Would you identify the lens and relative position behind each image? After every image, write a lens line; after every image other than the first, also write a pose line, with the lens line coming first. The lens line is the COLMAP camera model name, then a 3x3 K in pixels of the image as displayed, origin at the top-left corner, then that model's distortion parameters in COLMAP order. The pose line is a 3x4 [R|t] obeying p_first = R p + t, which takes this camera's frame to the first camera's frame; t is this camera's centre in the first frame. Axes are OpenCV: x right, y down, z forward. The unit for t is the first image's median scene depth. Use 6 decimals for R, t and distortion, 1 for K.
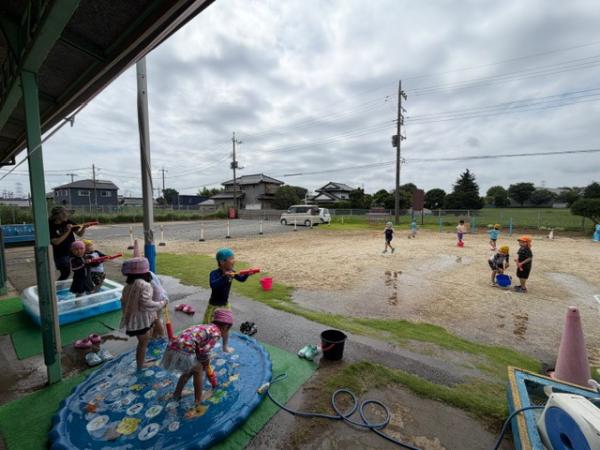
lens RADIAL K [[243.4, 0, 300.0], [0, 243.4, 225.0], [0, 0, 1]] dist [-0.000910, -0.000043]
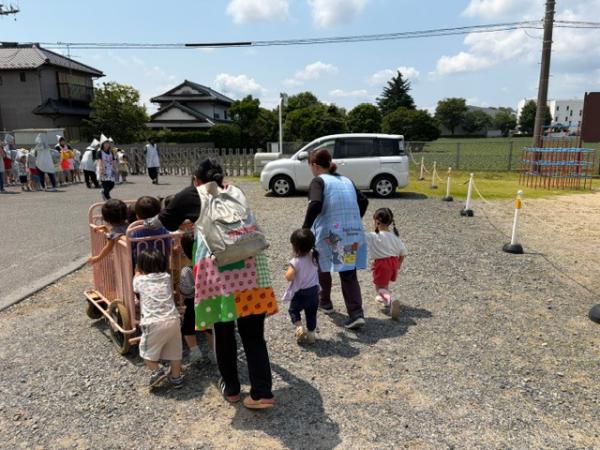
lens RADIAL K [[450.9, 0, 300.0], [0, 450.9, 225.0], [0, 0, 1]] dist [0.074247, -0.098576]
pose [[0.880156, -0.094193, 0.465246, -0.105445], [0.039202, 0.991190, 0.126513, -0.010153], [-0.473063, -0.093113, 0.876094, 0.141107]]
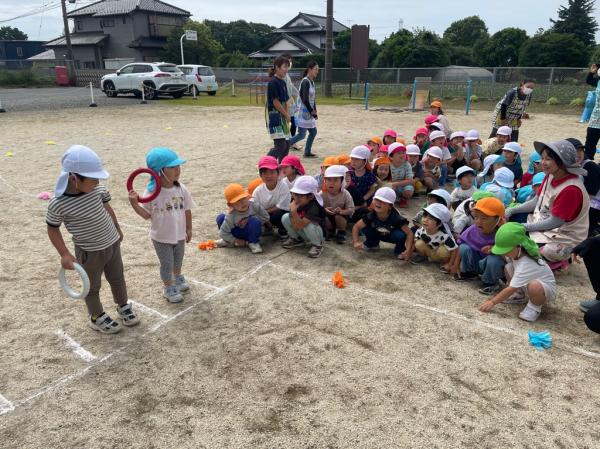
lens RADIAL K [[447.0, 0, 304.3], [0, 447.0, 221.2], [0, 0, 1]] dist [0.086207, -0.109210]
pose [[0.998932, -0.015423, 0.043550, 0.086289], [0.003990, 0.967910, 0.251267, 0.004257], [-0.046028, -0.250825, 0.966938, -0.010609]]
